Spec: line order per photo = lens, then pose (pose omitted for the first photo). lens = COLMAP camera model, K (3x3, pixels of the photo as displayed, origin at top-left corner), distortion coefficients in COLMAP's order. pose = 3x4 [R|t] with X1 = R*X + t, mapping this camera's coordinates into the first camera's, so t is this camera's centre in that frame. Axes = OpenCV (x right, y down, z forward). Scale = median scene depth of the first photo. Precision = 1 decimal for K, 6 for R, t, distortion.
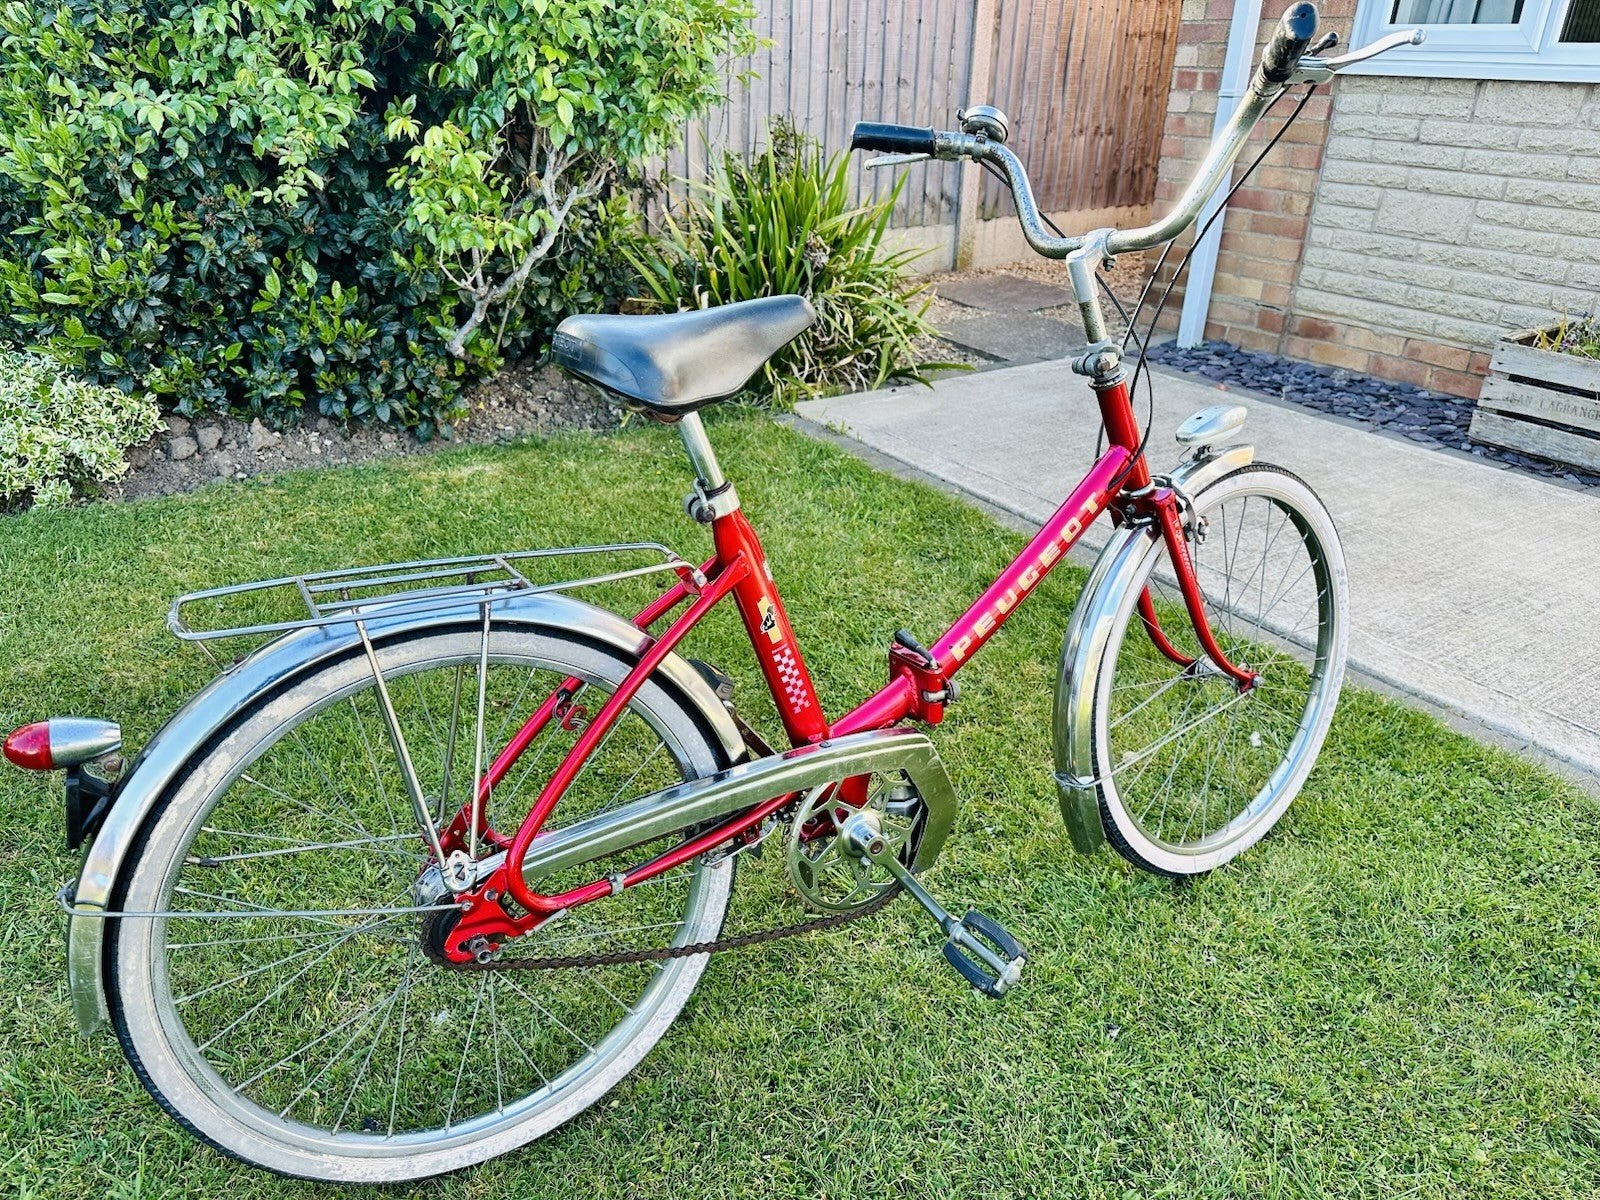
lens RADIAL K [[1204.1, 0, 794.5], [0, 1204.1, 615.4], [0, 0, 1]] dist [0.043973, -0.062538]
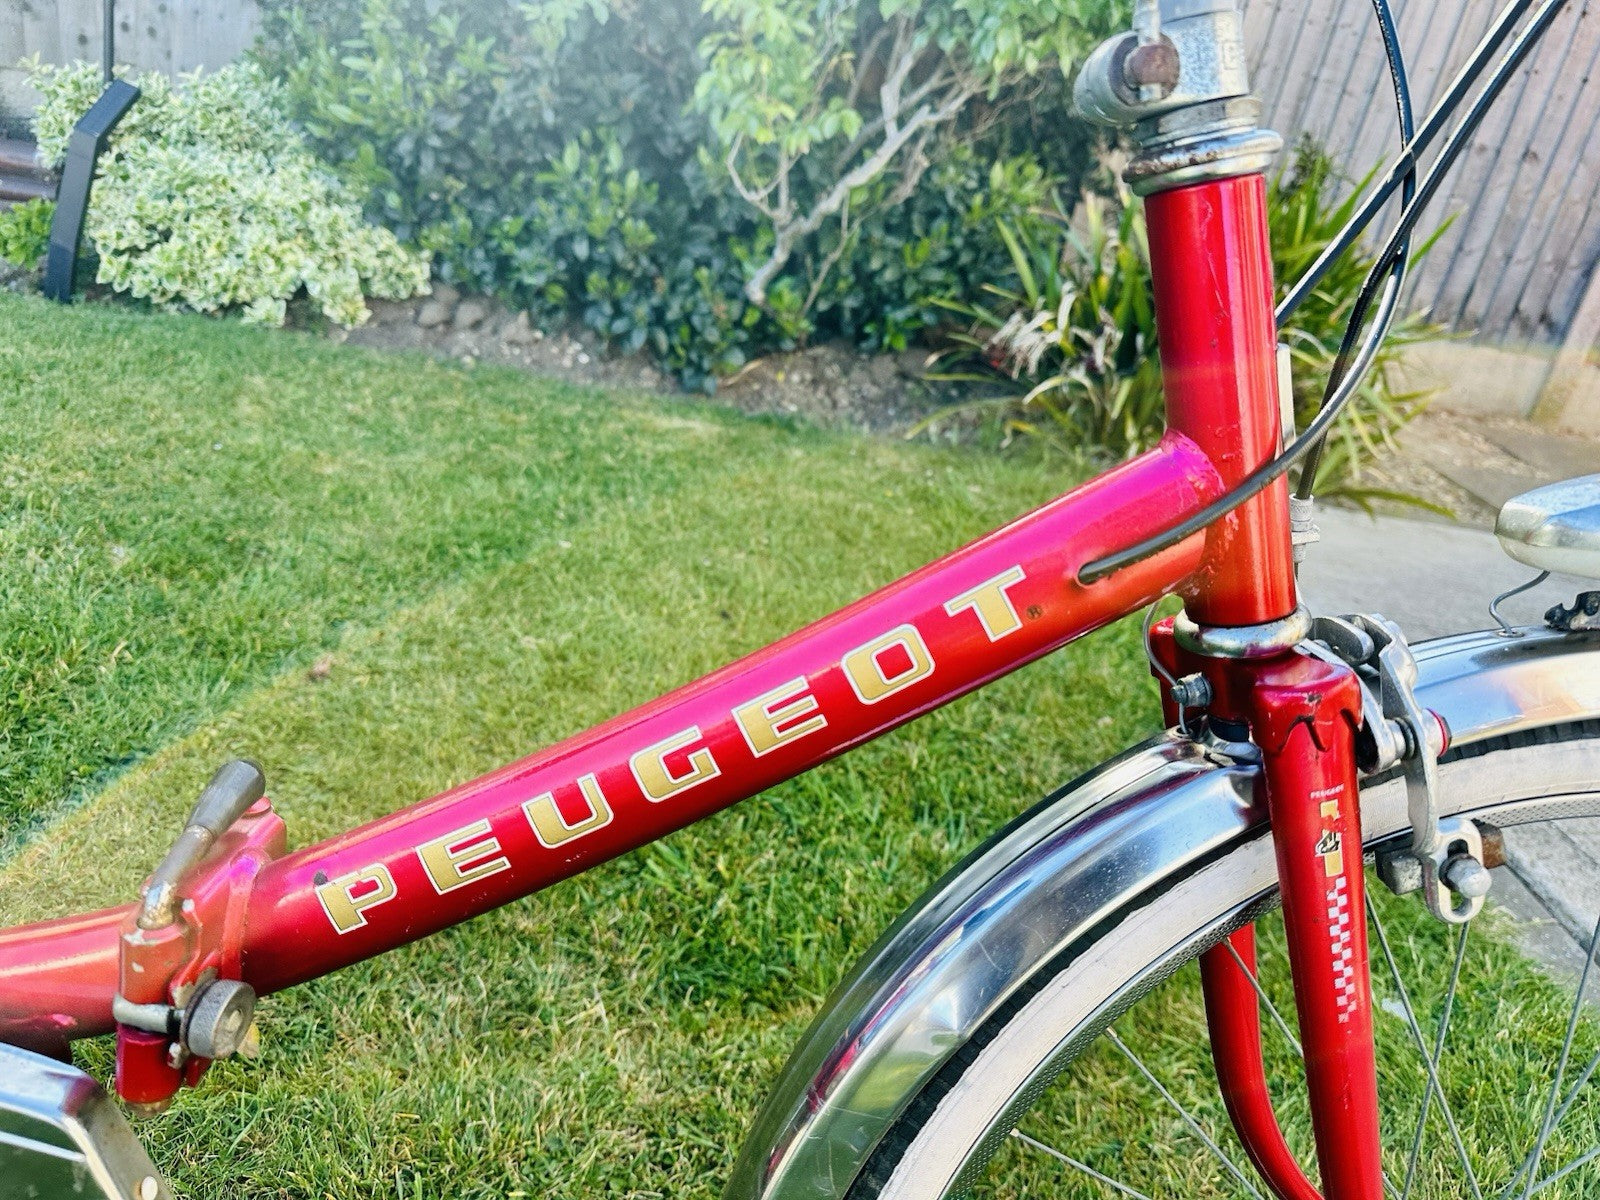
lens RADIAL K [[1188.2, 0, 800.0], [0, 1188.2, 600.0], [0, 0, 1]] dist [0.002303, -0.008037]
pose [[0.849741, 0.328570, -0.412289, 0.163554], [-0.364890, 0.930996, -0.010102, -0.038282], [0.380520, 0.159024, 0.910997, 0.380336]]
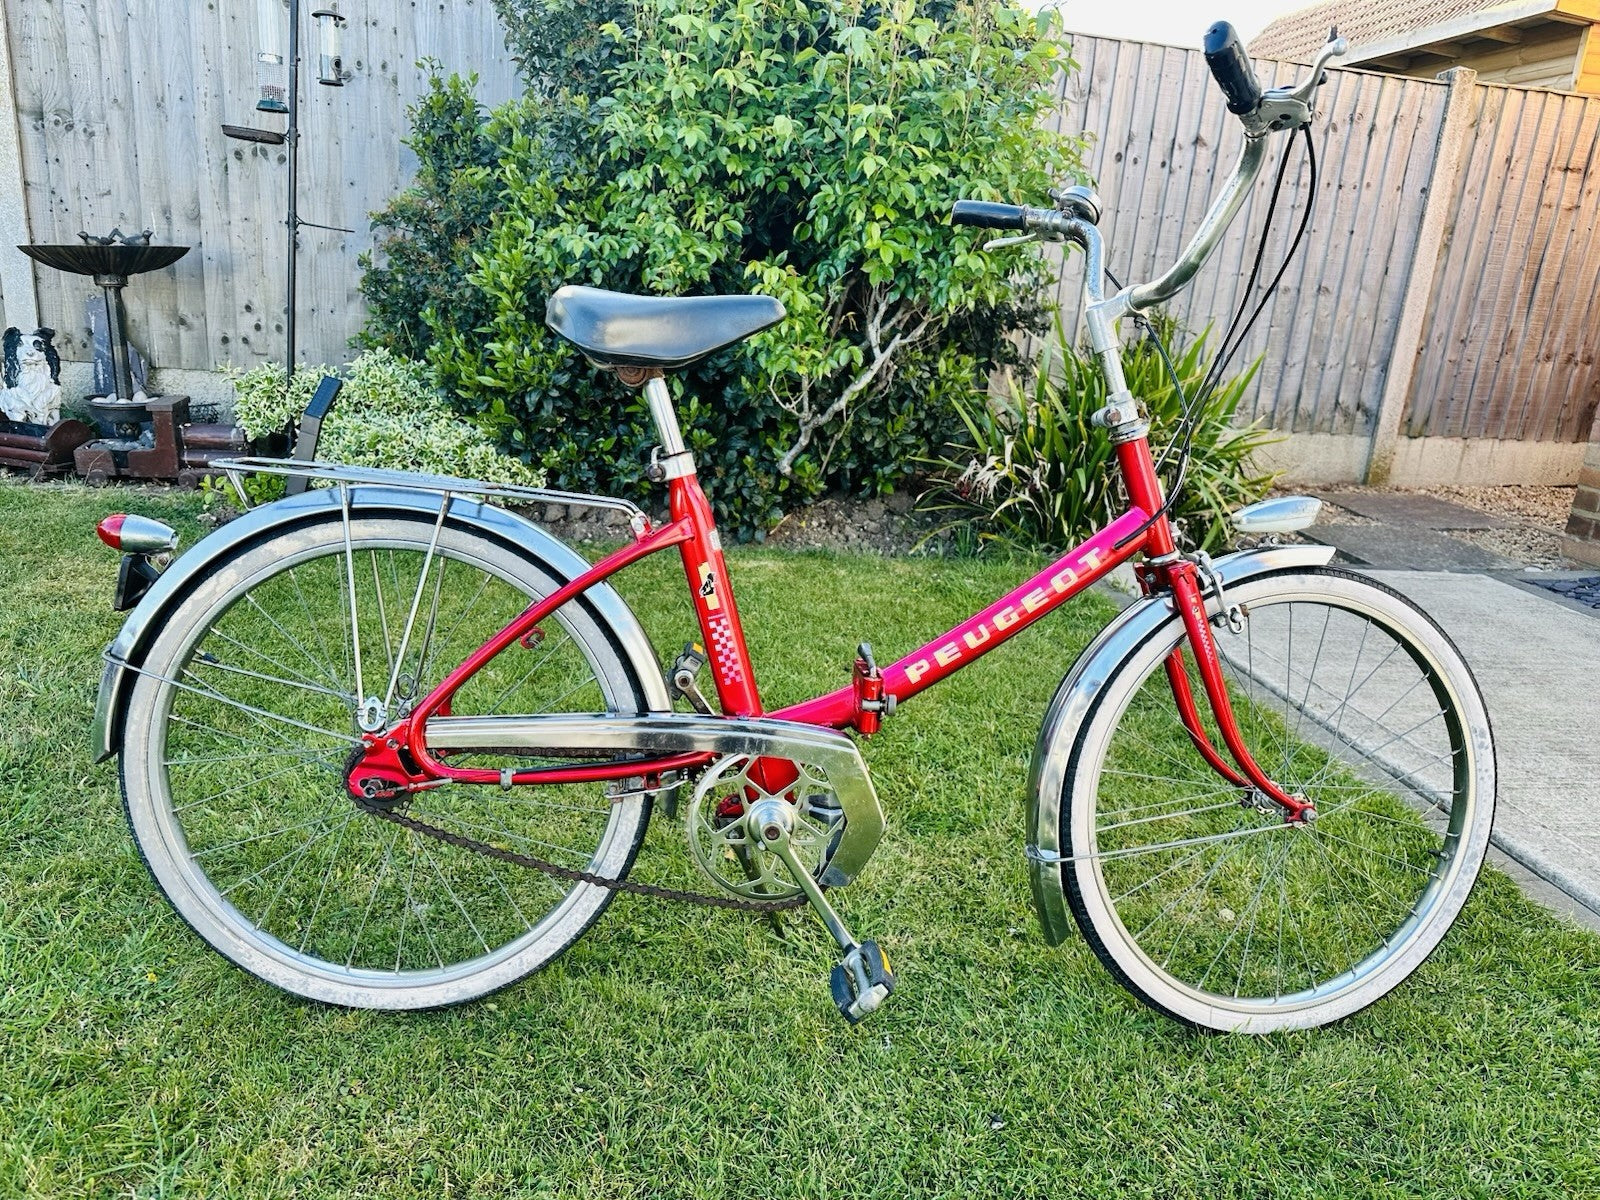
lens RADIAL K [[1180.6, 0, 751.2], [0, 1180.6, 598.7], [0, 0, 1]] dist [0.104760, -0.171181]
pose [[0.892946, 0.161558, -0.420174, 0.209601], [-0.239099, 0.961052, -0.138602, 0.069242], [0.381417, 0.224228, 0.896796, 0.025099]]
